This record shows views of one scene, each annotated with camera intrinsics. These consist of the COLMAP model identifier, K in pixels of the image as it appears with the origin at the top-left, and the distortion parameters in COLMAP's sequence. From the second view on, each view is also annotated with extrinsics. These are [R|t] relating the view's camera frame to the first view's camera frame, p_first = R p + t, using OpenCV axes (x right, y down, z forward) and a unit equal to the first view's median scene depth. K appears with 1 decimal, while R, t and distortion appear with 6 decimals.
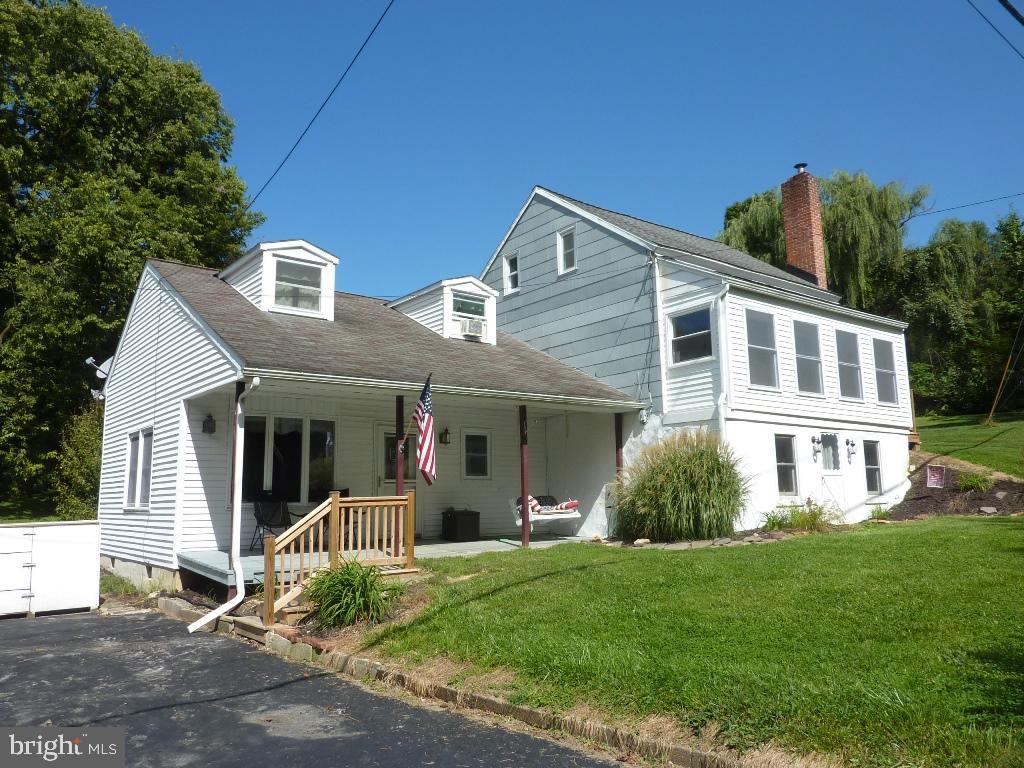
lens RADIAL K [[771.6, 0, 525.6], [0, 771.6, 383.8], [0, 0, 1]] dist [-0.021012, -0.006843]
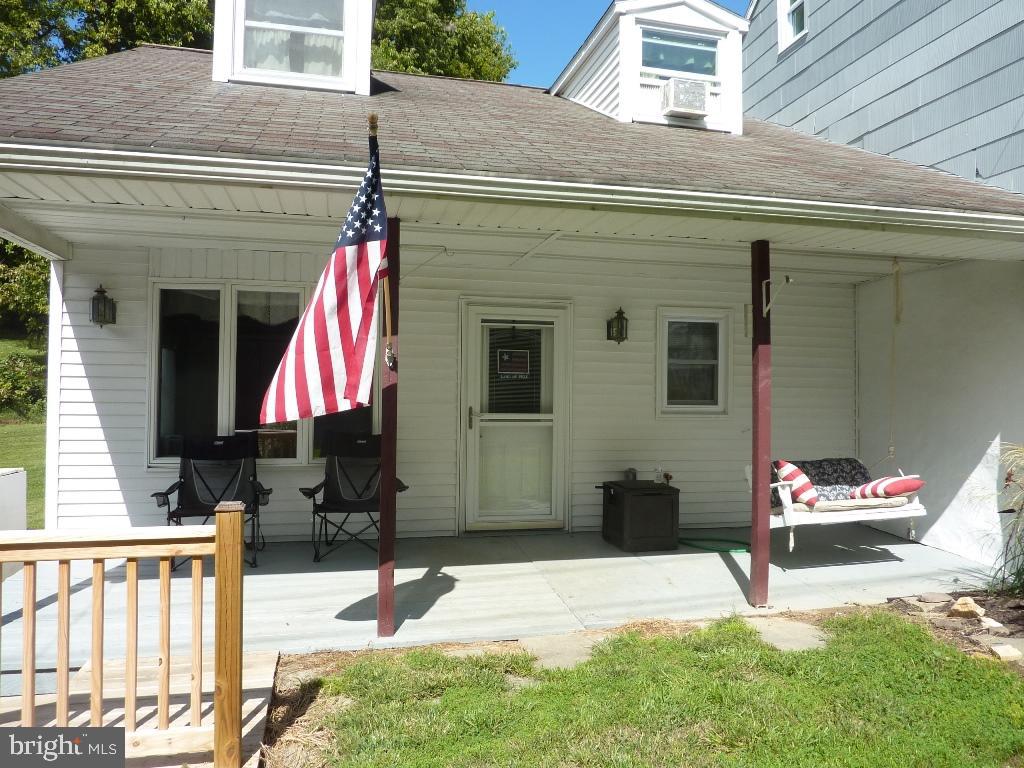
lens RADIAL K [[765.8, 0, 512.0], [0, 765.8, 384.0], [0, 0, 1]] dist [-0.038356, -0.004778]
pose [[0.897390, 0.020678, -0.440753, 0.048628], [0.040169, 0.990925, 0.128276, 0.040695], [0.439405, -0.132818, 0.888416, 0.541990]]
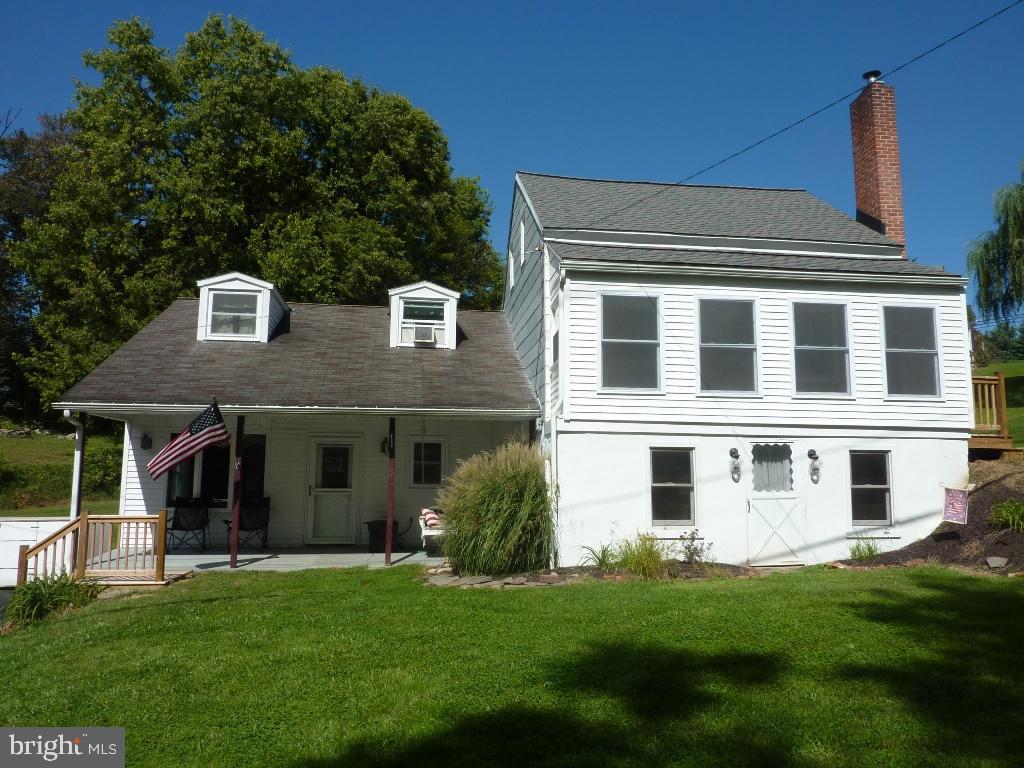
lens RADIAL K [[771.6, 0, 525.6], [0, 771.6, 383.8], [0, 0, 1]] dist [-0.021012, -0.006843]
pose [[0.858388, -0.038280, -0.511571, 0.577492], [0.056208, 0.998226, 0.019620, -0.022184], [0.509913, -0.045596, 0.859017, 0.231091]]
